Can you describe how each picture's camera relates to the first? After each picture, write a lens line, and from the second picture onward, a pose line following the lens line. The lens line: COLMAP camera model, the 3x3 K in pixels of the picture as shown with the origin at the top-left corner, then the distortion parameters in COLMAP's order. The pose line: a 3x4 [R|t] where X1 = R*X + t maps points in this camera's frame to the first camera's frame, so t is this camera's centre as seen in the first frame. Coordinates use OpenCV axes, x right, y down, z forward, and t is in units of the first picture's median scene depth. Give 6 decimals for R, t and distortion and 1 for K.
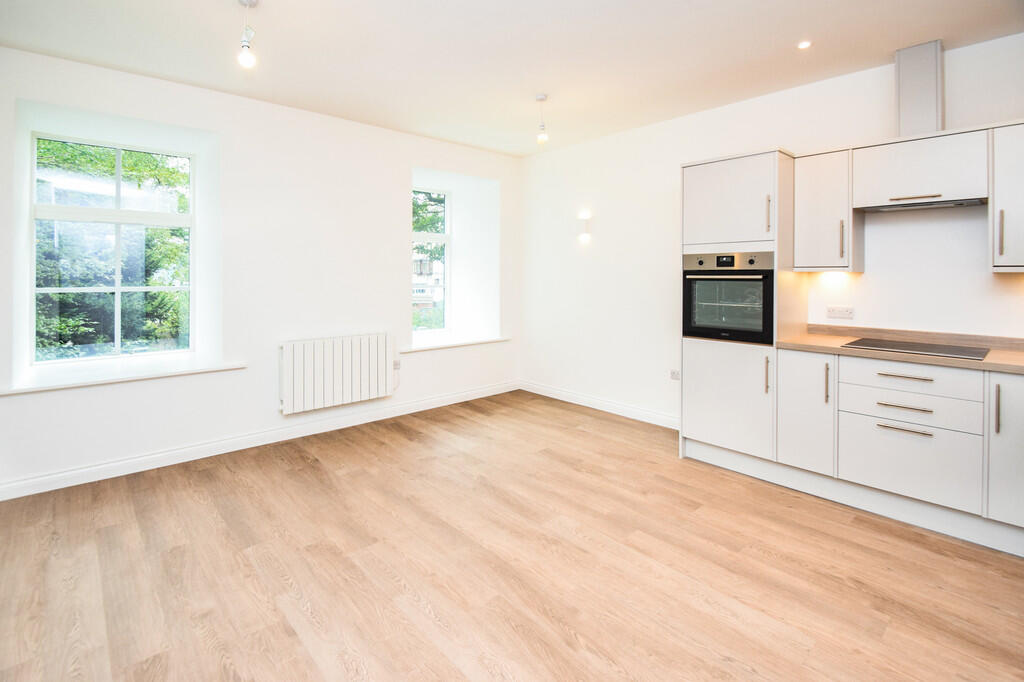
lens RADIAL K [[484.3, 0, 508.9], [0, 484.3, 277.3], [0, 0, 1]] dist [-0.001542, -0.000683]
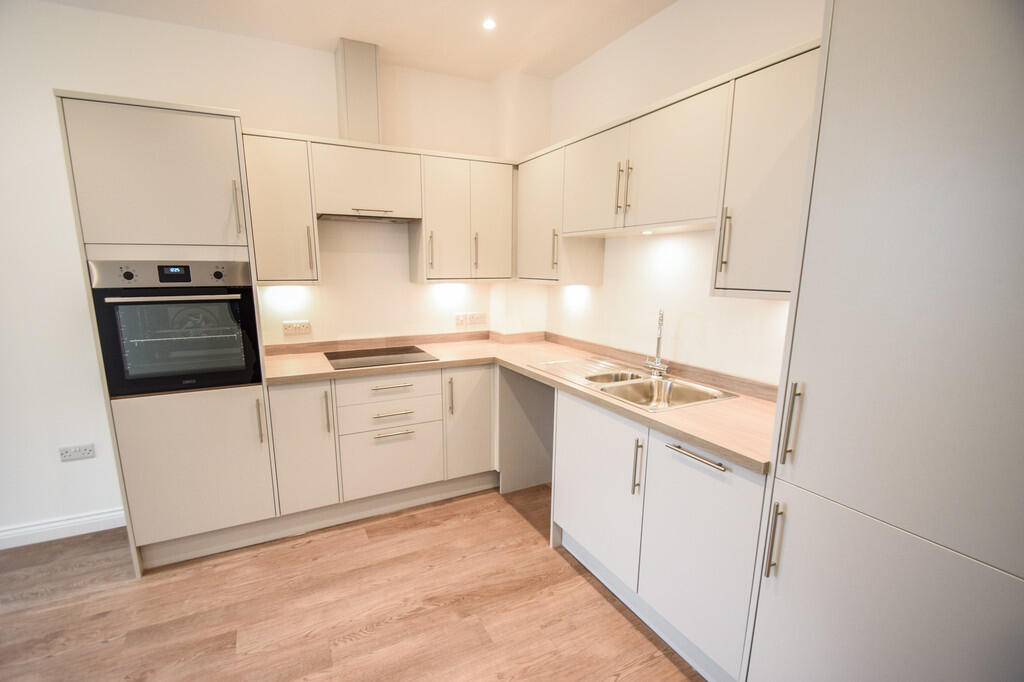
lens RADIAL K [[448.3, 0, 498.4], [0, 448.3, 357.4], [0, 0, 1]] dist [-0.015186, -0.000766]
pose [[0.272700, -0.188398, 0.943473, -0.029831], [0.003162, 0.980810, 0.194940, -0.048638], [-0.962094, -0.050177, 0.268062, 0.530612]]
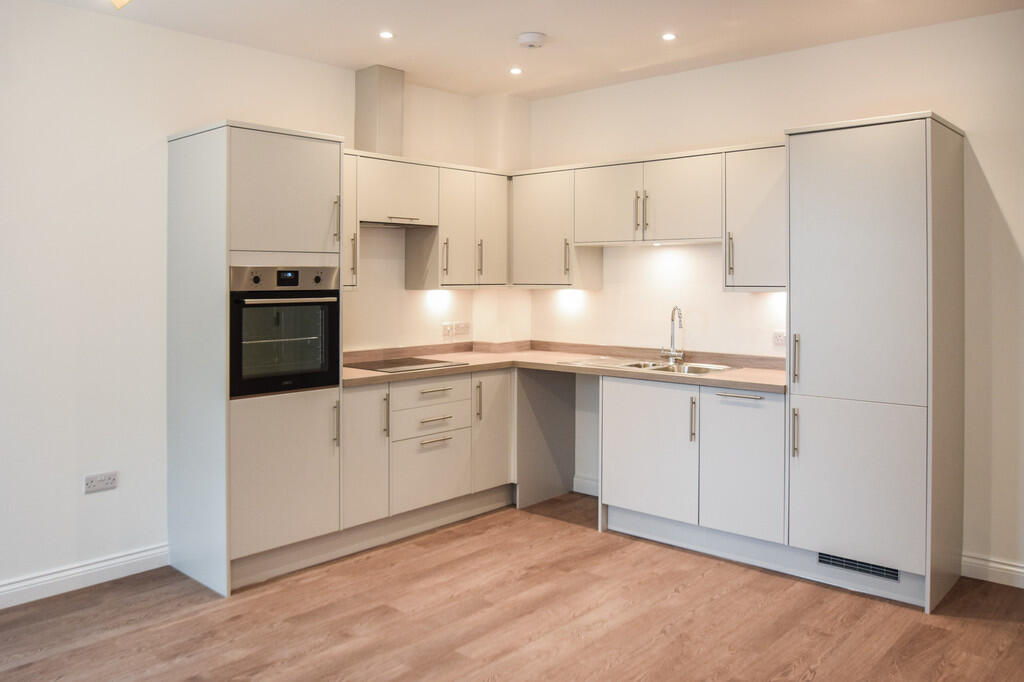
lens RADIAL K [[763.3, 0, 512.3], [0, 763.3, 279.7], [0, 0, 1]] dist [-0.026828, -0.000672]
pose [[-0.079714, -0.002342, 0.996815, -0.872246], [0.006924, 0.999972, 0.002903, -0.040990], [-0.996794, 0.007134, -0.079695, 0.987112]]
